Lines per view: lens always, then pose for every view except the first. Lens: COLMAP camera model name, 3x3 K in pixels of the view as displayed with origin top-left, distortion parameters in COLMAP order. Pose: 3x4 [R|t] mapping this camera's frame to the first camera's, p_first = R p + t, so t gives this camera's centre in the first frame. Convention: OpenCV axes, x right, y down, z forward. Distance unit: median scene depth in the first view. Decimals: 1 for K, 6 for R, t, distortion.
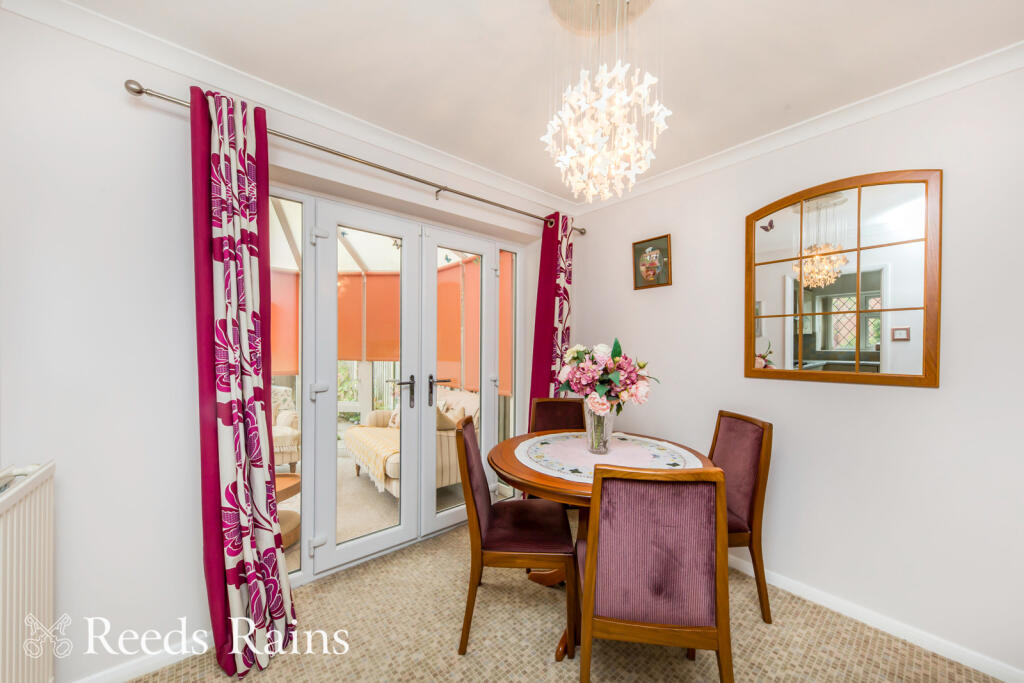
lens RADIAL K [[368.8, 0, 513.6], [0, 368.8, 349.8], [0, 0, 1]] dist [0.000278, -0.000006]
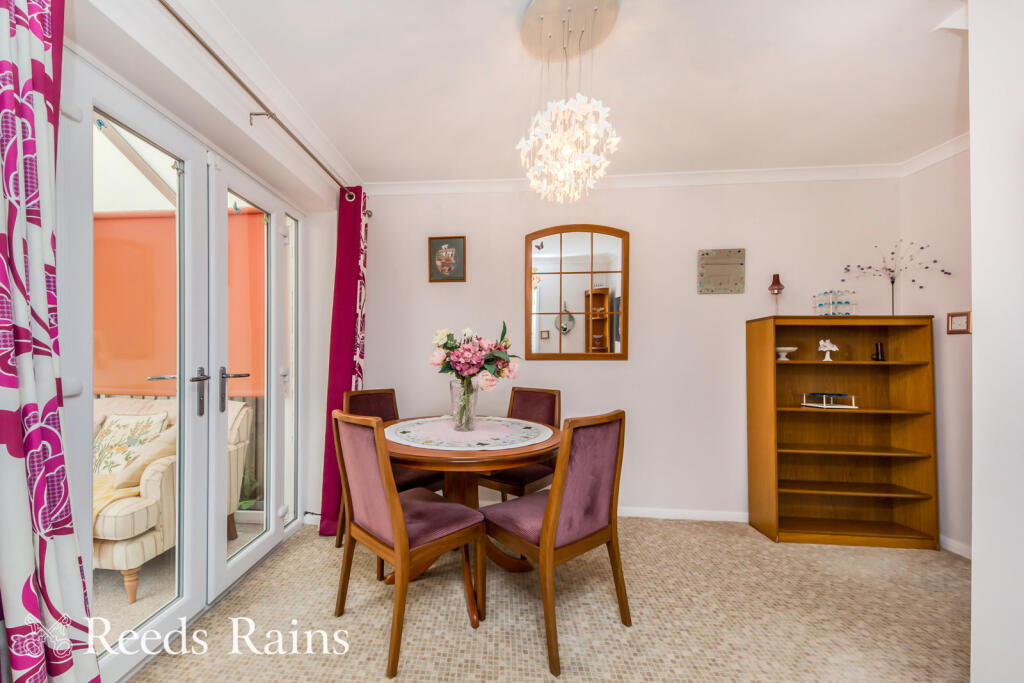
lens RADIAL K [[399.2, 0, 462.5], [0, 399.2, 353.3], [0, 0, 1]] dist [0.000214, -0.000108]
pose [[0.717926, -0.002266, 0.696116, -0.501768], [0.002916, 0.999996, 0.000248, 0.049667], [-0.696113, 0.001852, 0.717930, 0.157697]]
